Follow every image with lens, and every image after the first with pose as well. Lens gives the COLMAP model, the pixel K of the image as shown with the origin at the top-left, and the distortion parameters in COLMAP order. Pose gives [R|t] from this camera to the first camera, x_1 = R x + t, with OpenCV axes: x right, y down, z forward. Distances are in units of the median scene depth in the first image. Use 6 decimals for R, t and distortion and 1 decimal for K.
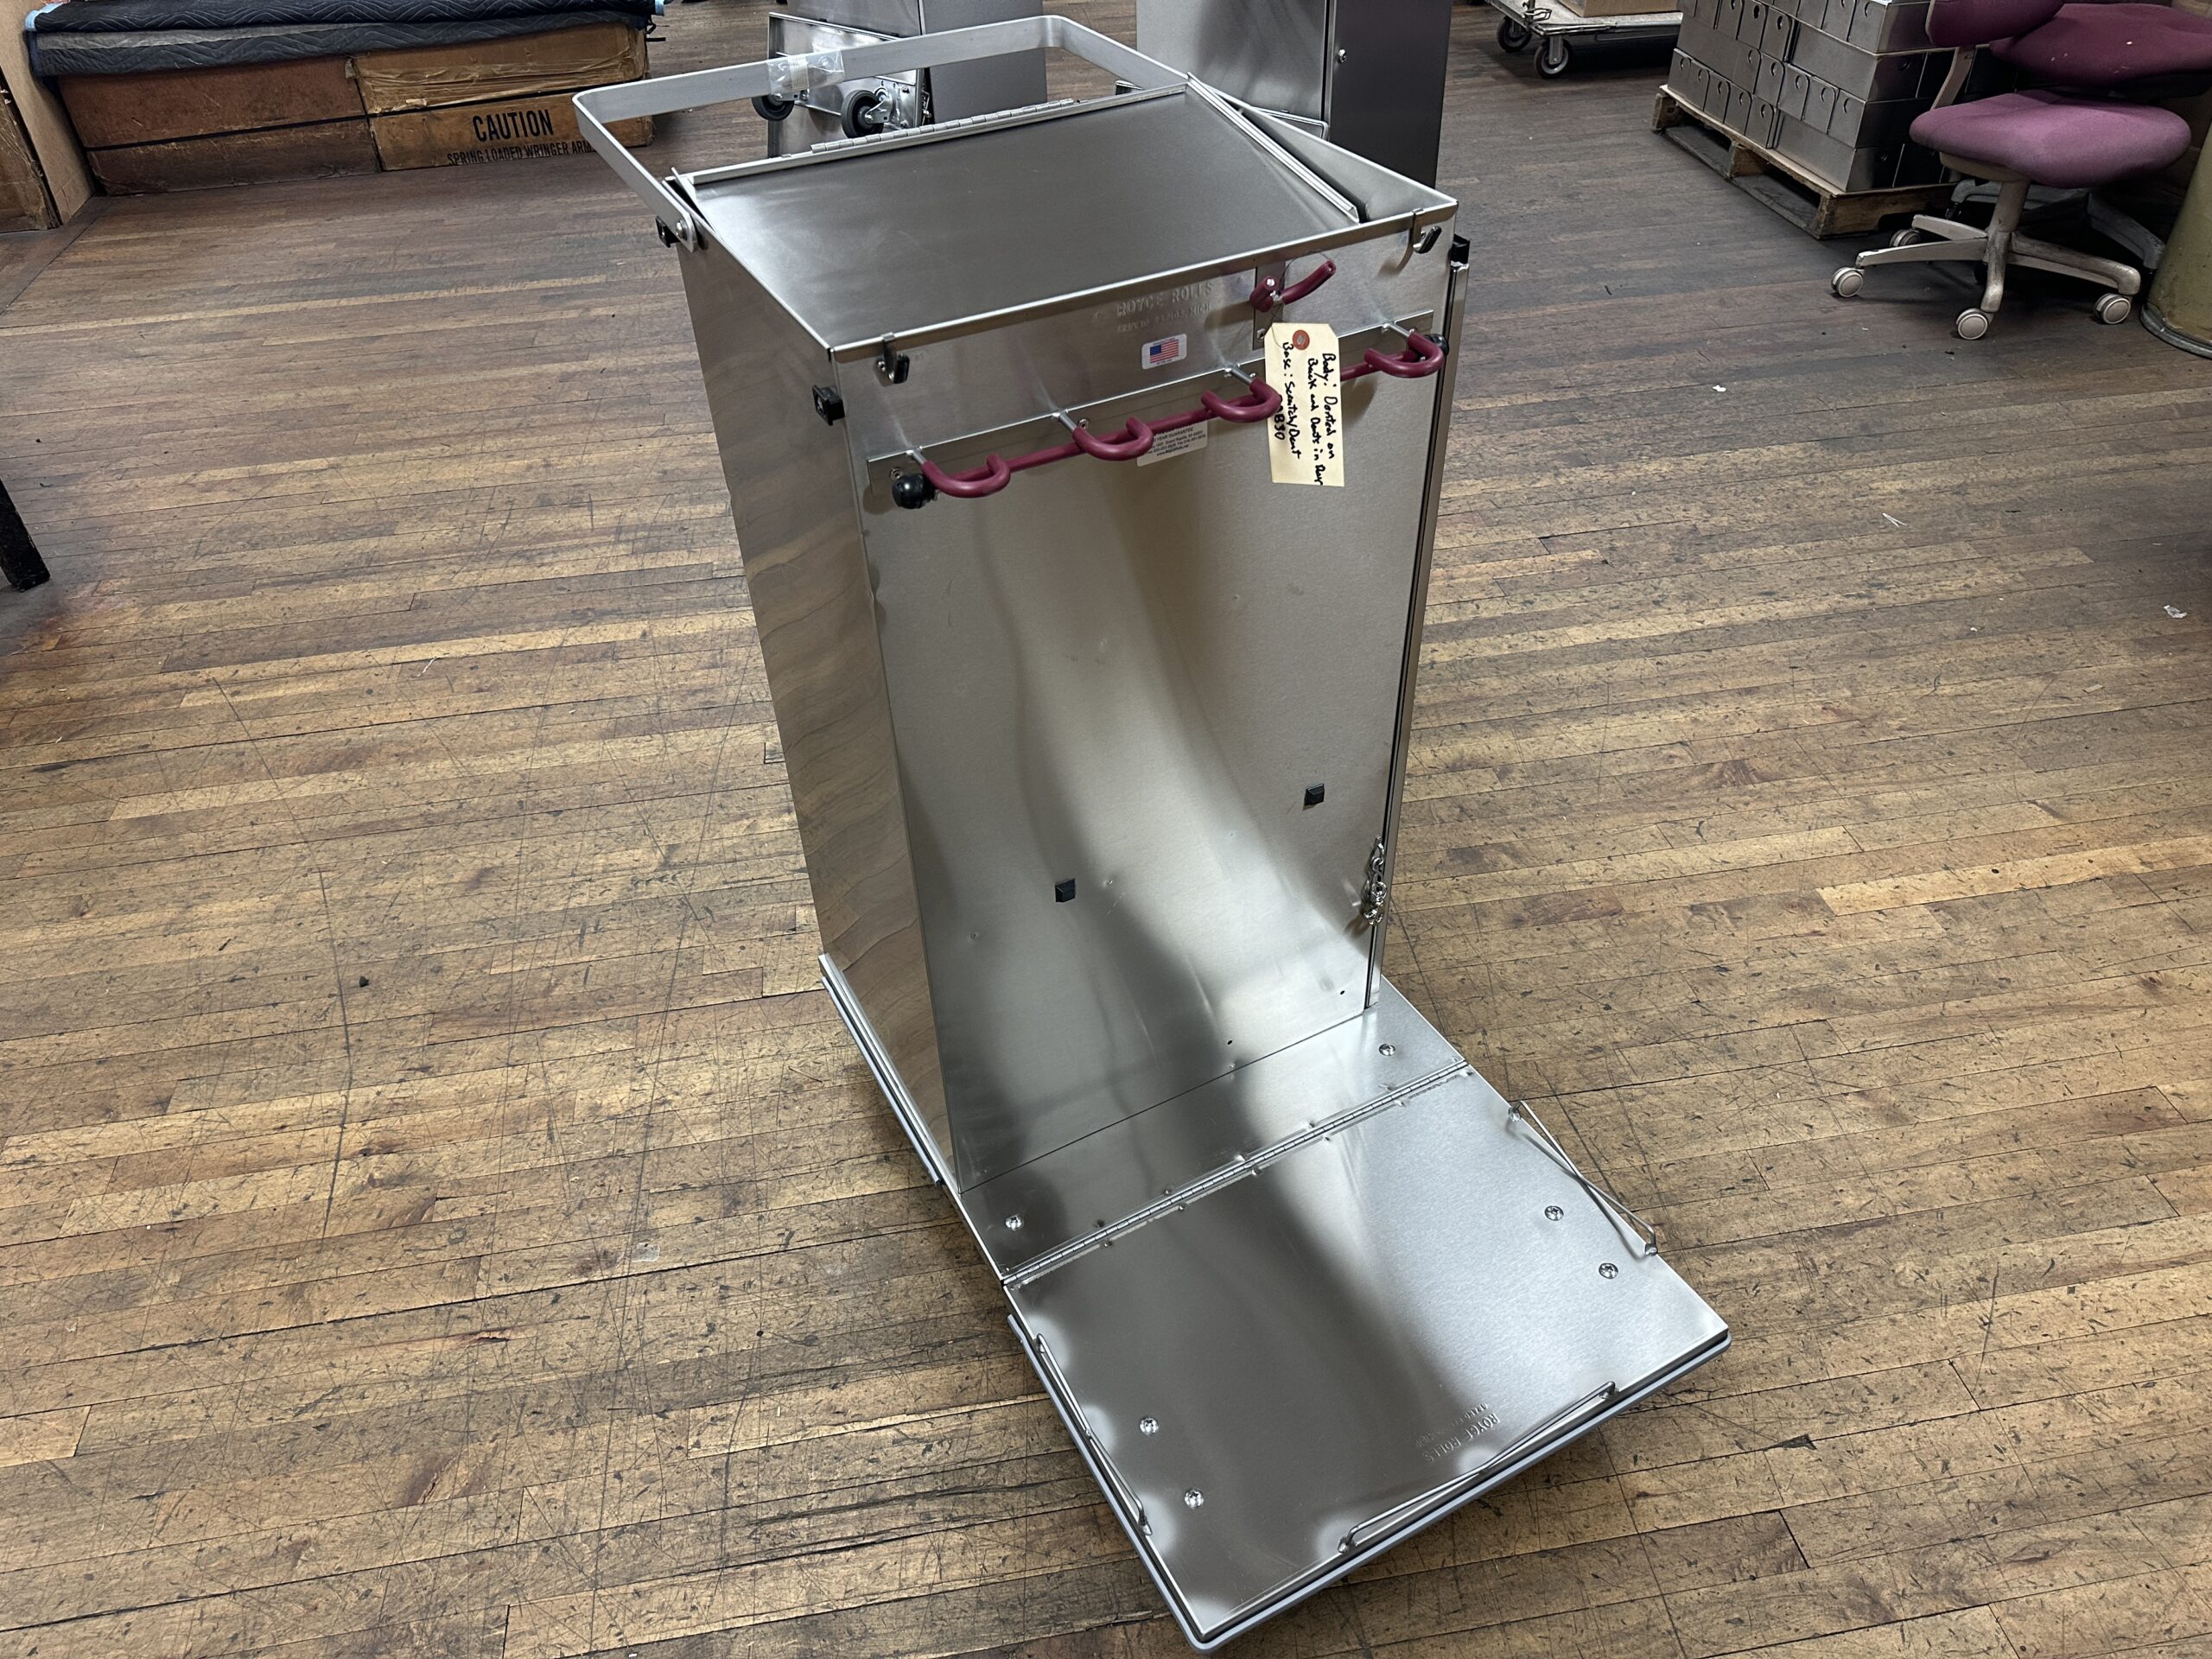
lens RADIAL K [[1576.0, 0, 1104.0], [0, 1576.0, 822.8], [0, 0, 1]] dist [0.017162, -0.027219]
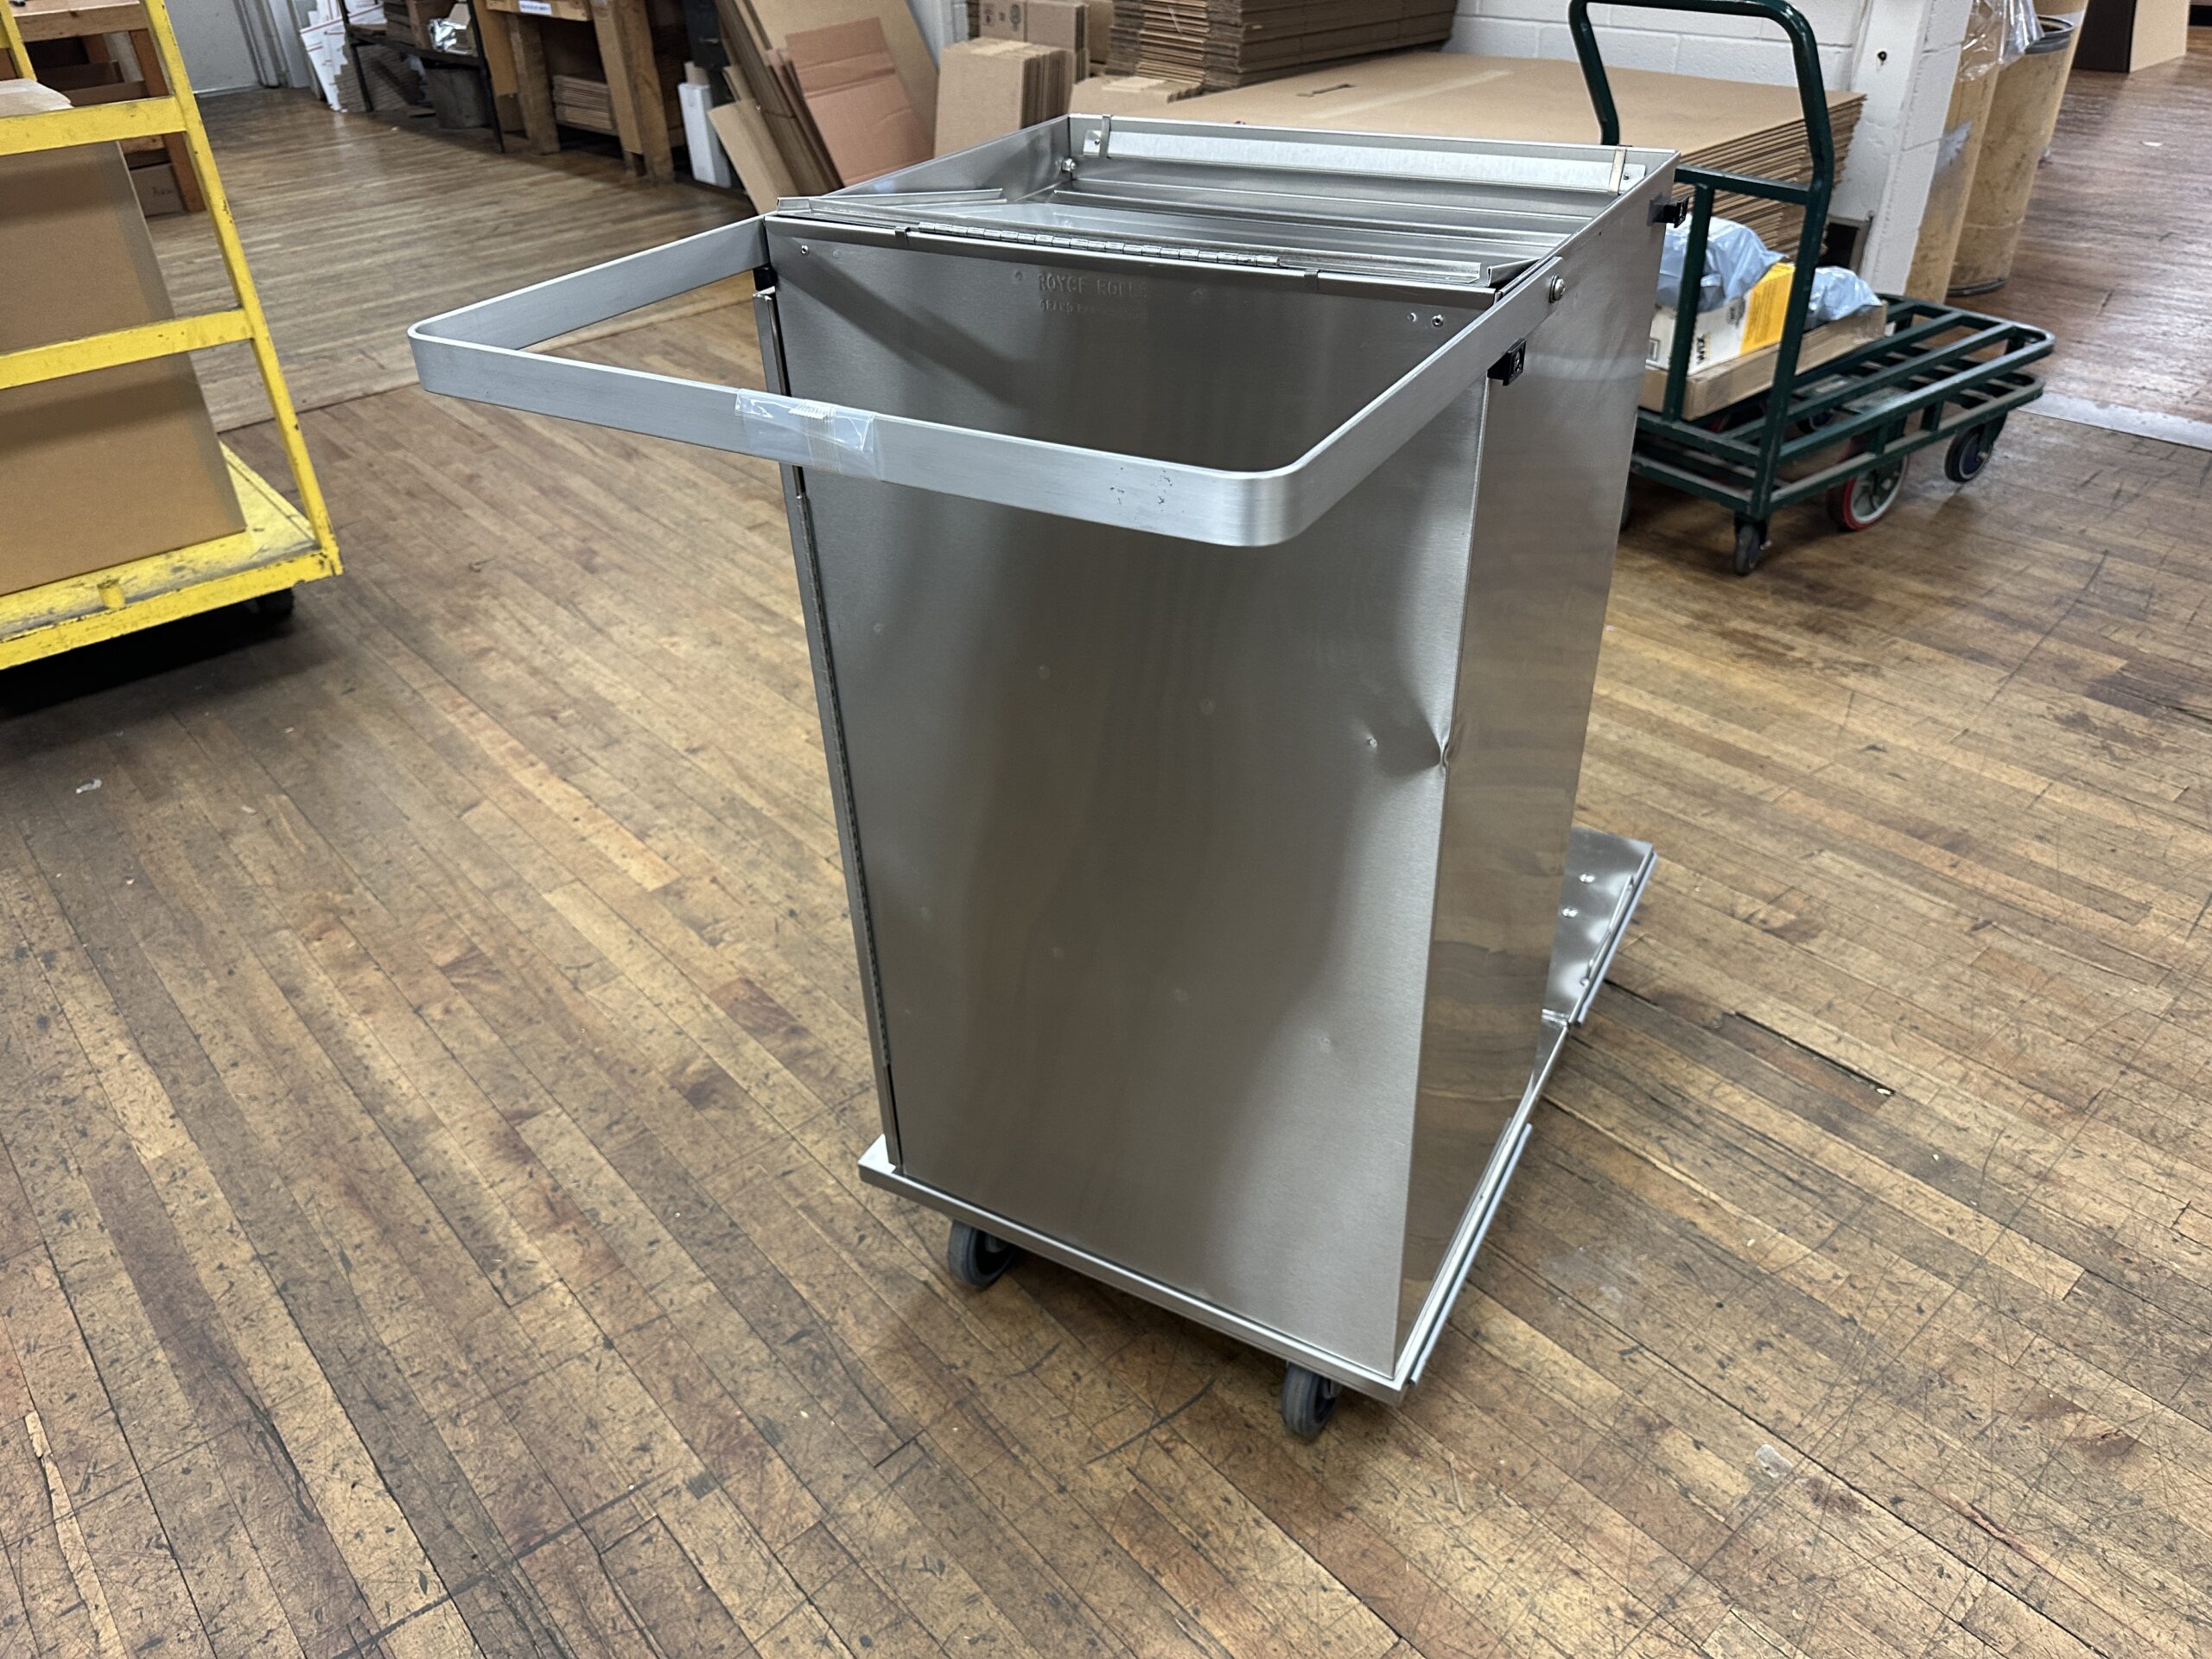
lens RADIAL K [[1576.0, 0, 1108.6], [0, 1576.0, 823.1], [0, 0, 1]] dist [0.017162, -0.027219]
pose [[-0.536279, -0.416009, 0.734399, -0.445672], [0.580739, 0.449538, 0.678718, -0.492011], [-0.612493, 0.790476, 0.000515, 0.746036]]
